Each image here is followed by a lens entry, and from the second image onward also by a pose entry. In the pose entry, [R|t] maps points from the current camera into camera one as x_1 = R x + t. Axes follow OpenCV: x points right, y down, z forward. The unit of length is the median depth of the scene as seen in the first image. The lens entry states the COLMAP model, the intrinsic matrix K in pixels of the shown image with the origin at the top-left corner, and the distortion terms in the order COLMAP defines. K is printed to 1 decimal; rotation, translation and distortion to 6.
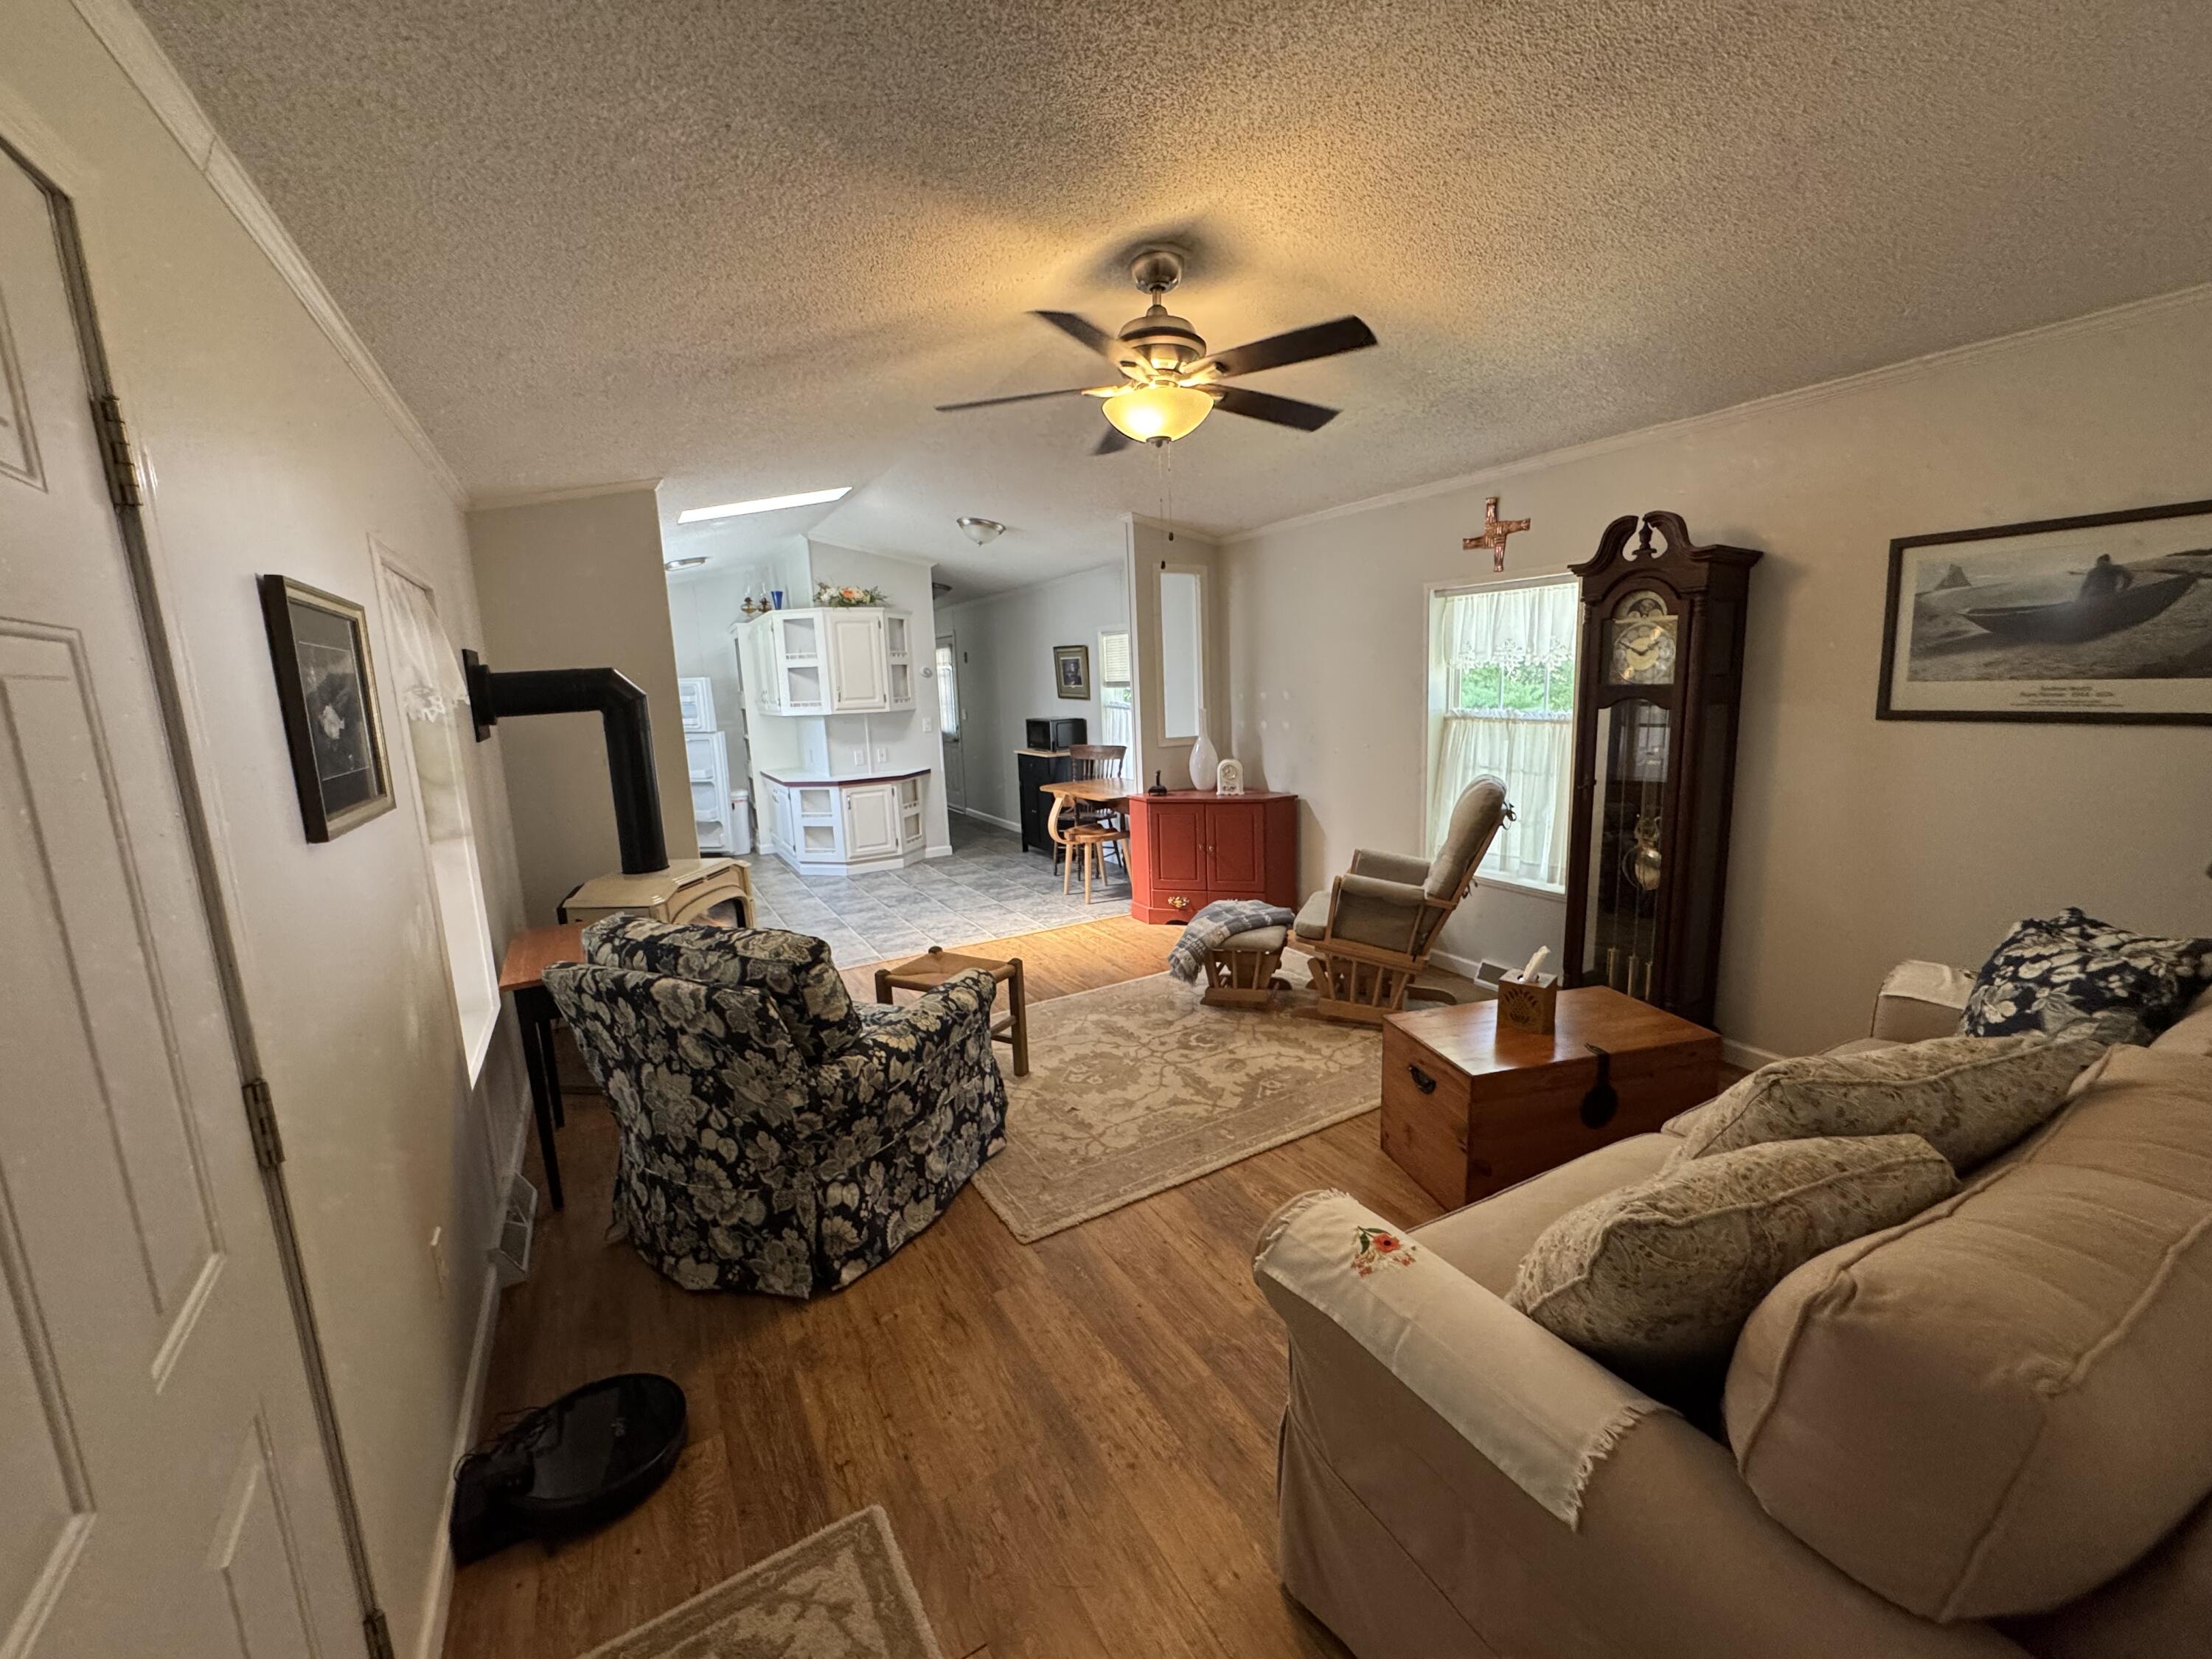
lens RADIAL K [[892.2, 0, 1116.2], [0, 892.2, 829.4], [0, 0, 1]] dist [-0.003356, -0.000146]
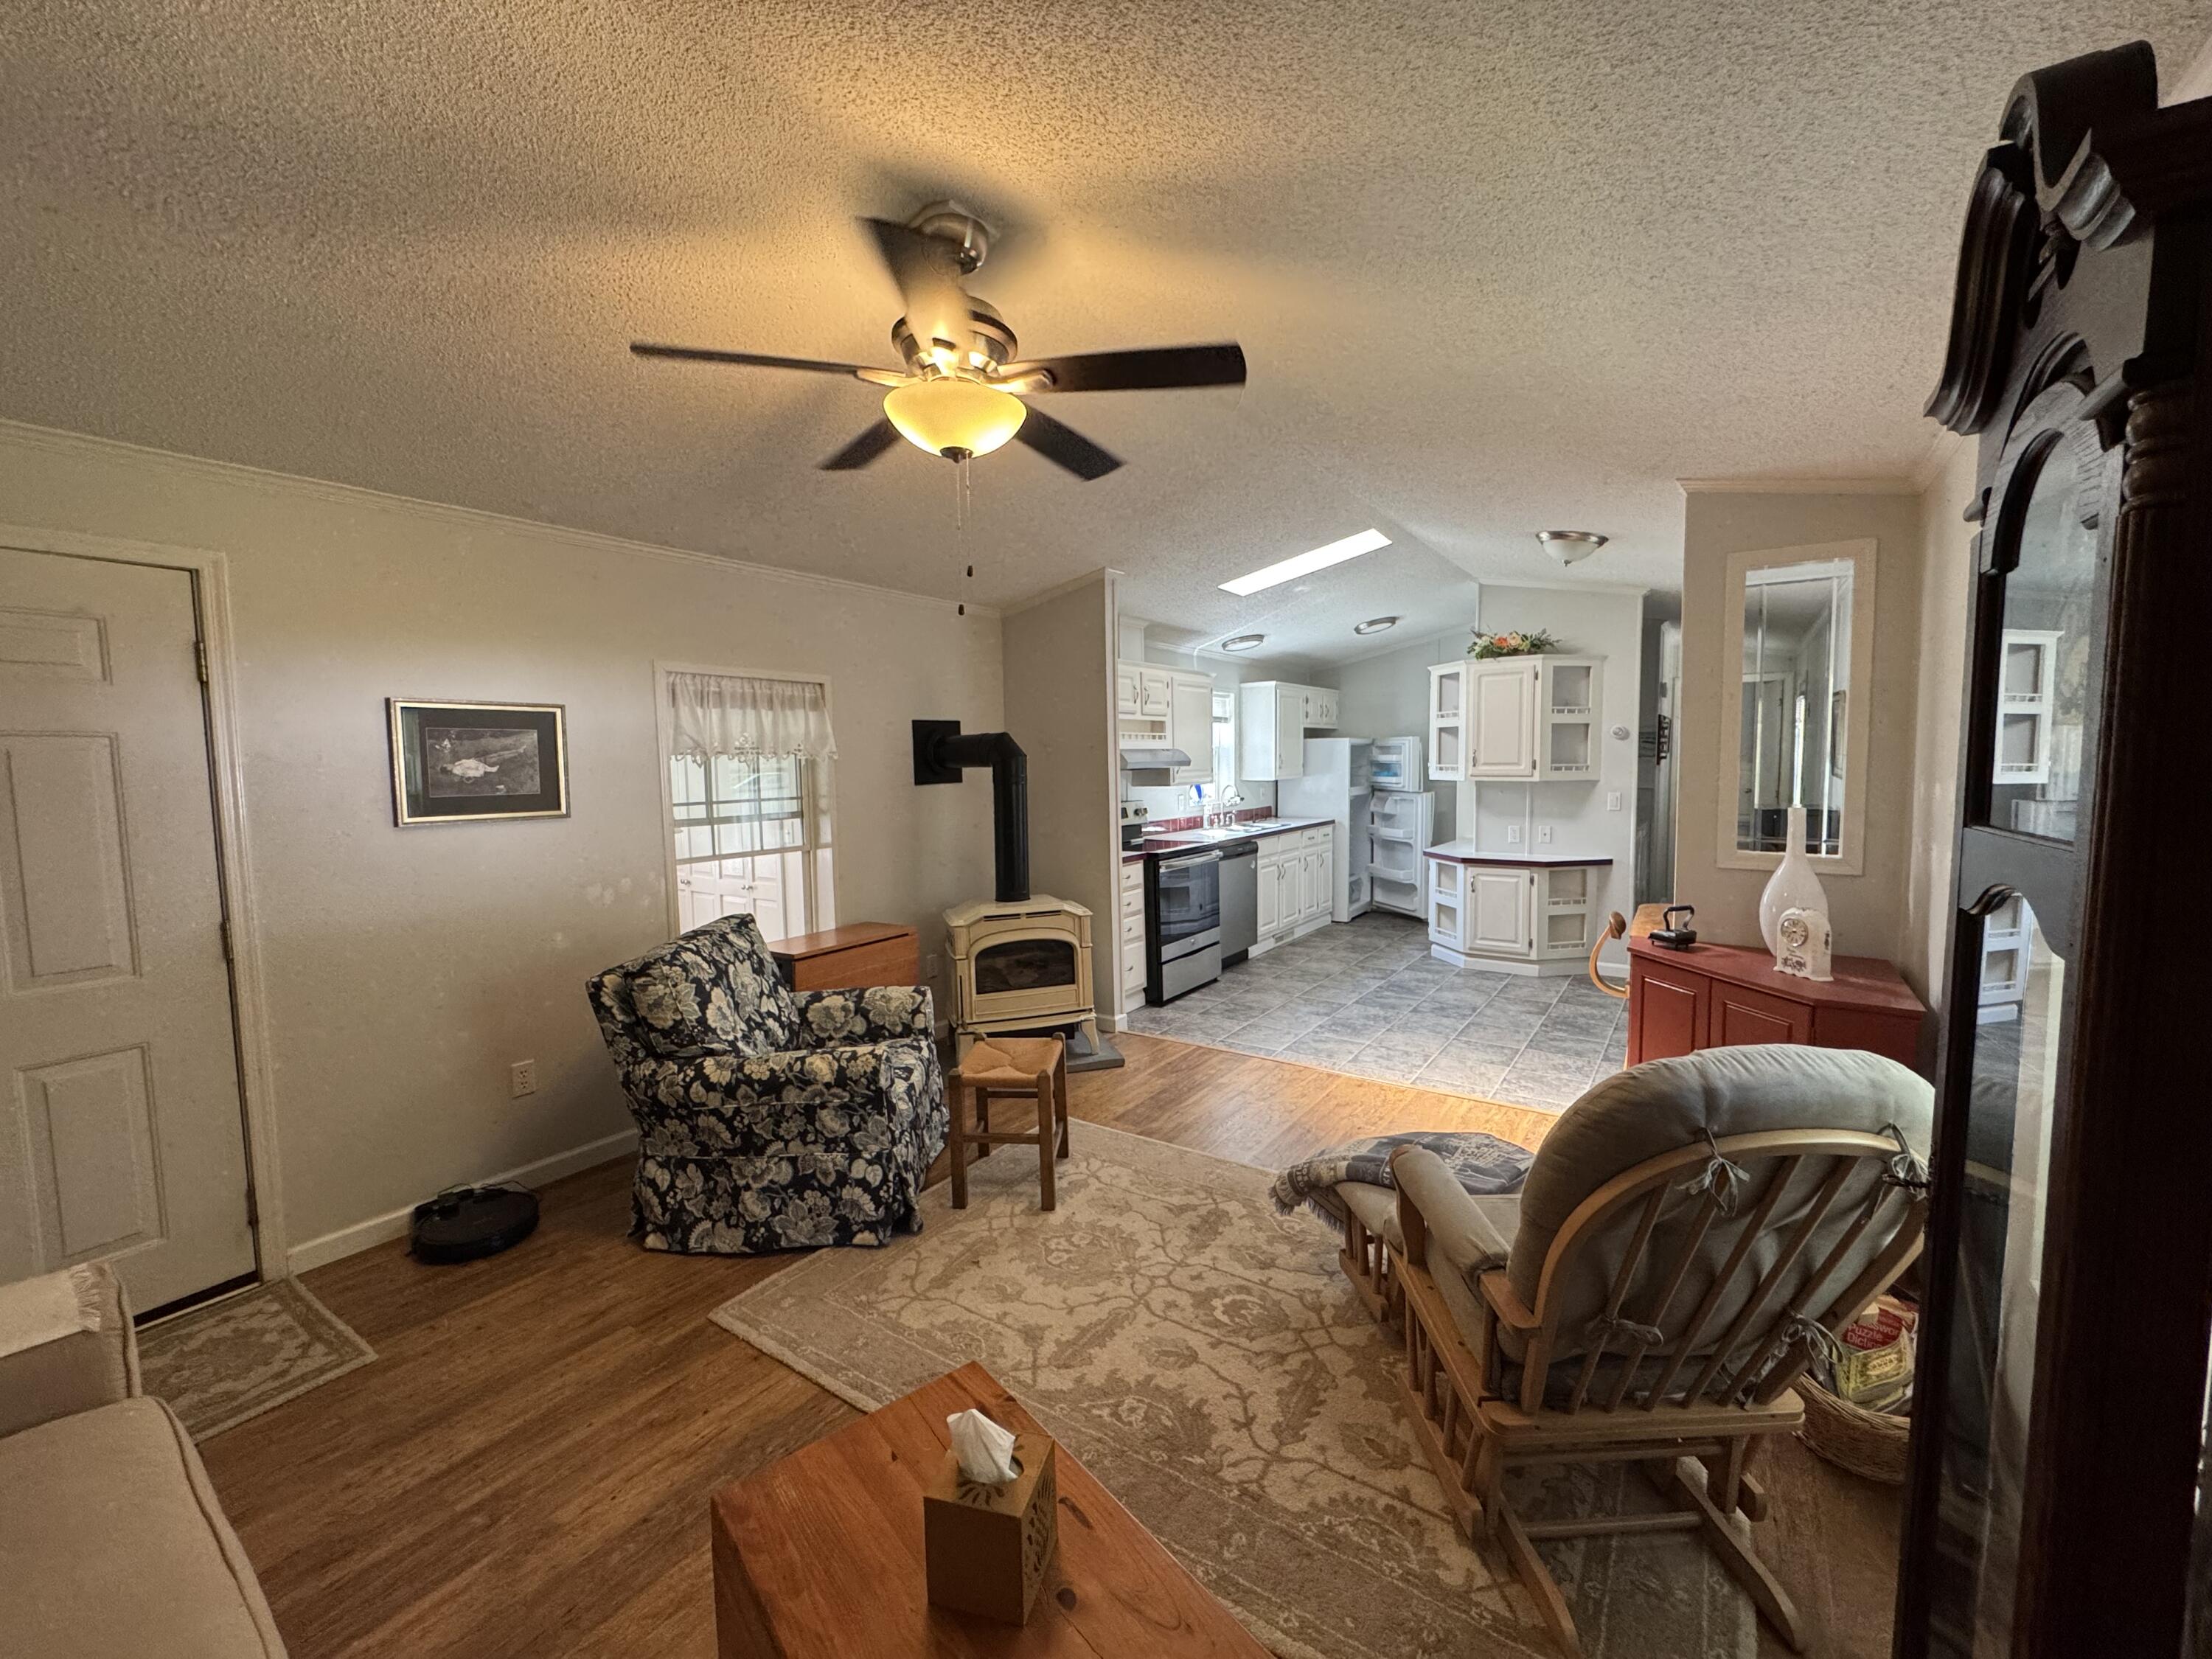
lens RADIAL K [[892.2, 0, 1098.0], [0, 892.2, 823.4], [0, 0, 1]] dist [-0.003356, -0.000146]
pose [[0.418502, 0.096762, -0.903047, 0.322941], [-0.155262, 0.987294, 0.033835, -0.062381], [0.894846, 0.126049, 0.428207, 0.314662]]
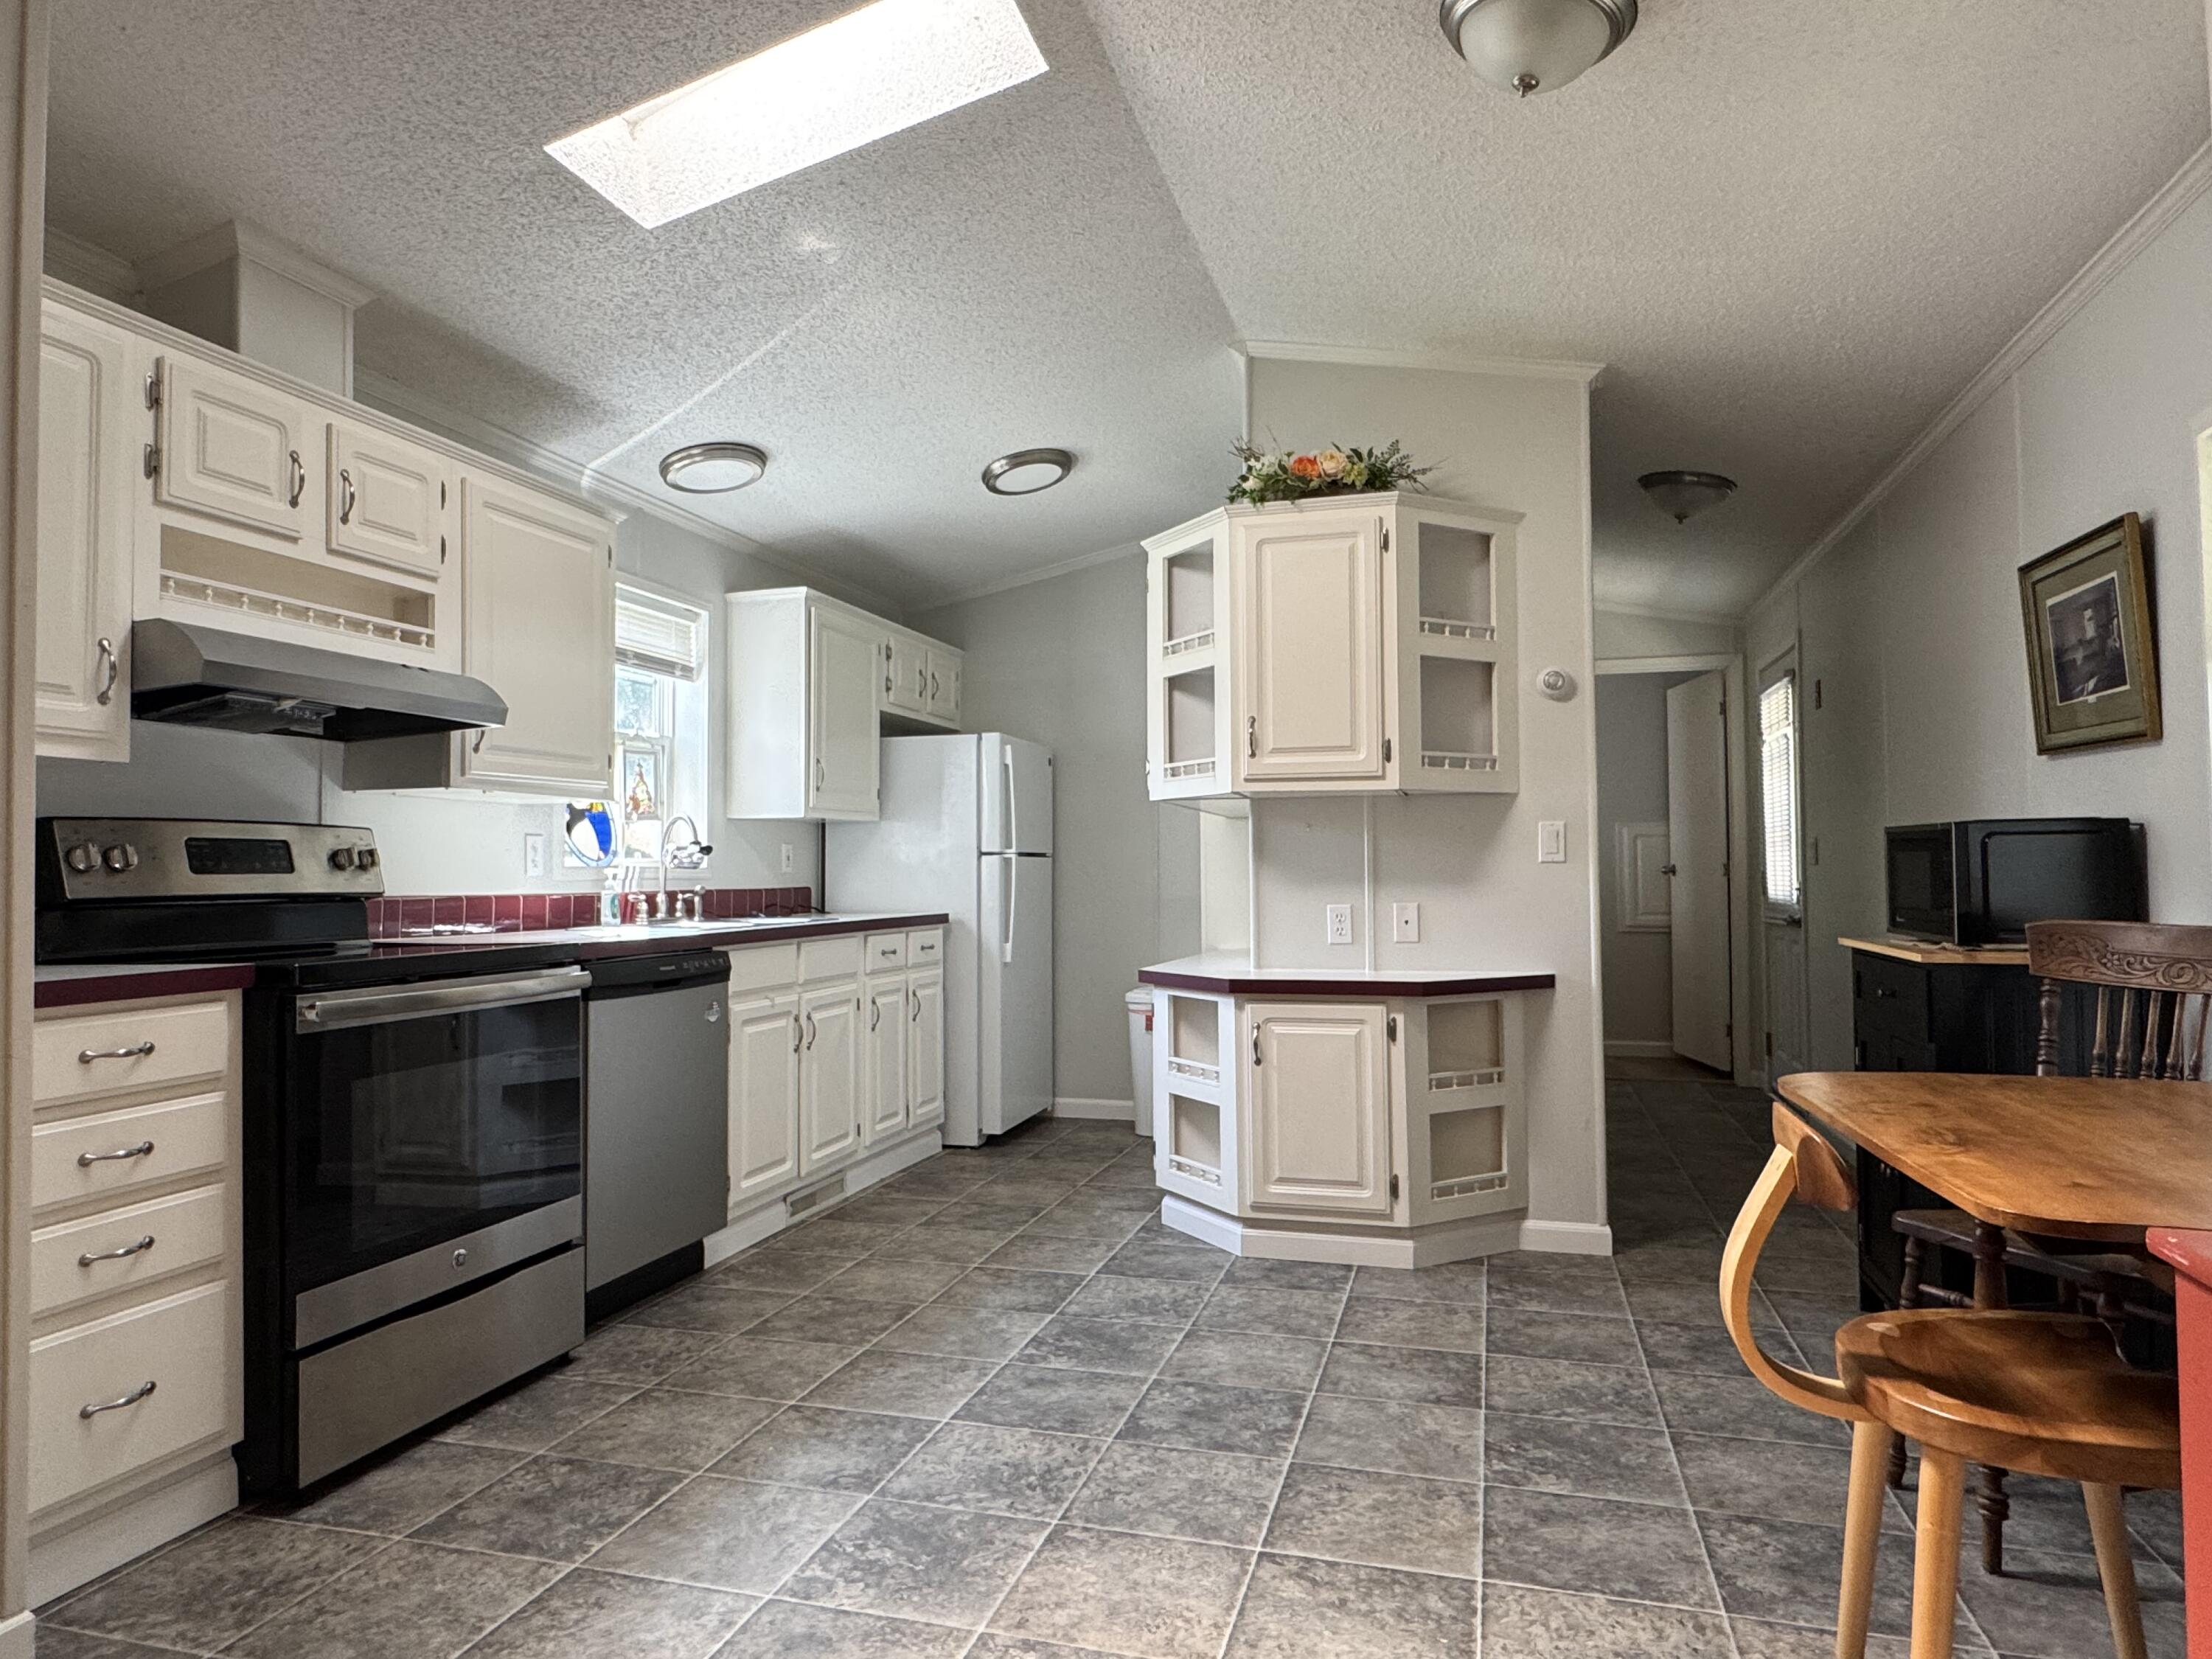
lens RADIAL K [[1343.0, 0, 1093.4], [0, 1343.0, 835.2], [0, 0, 1]] dist [-0.000816, -0.002155]
pose [[0.688343, 0.009126, -0.725328, 0.035857], [-0.141968, 0.982278, -0.122369, -0.038492], [0.711357, 0.187205, 0.677440, 0.600673]]
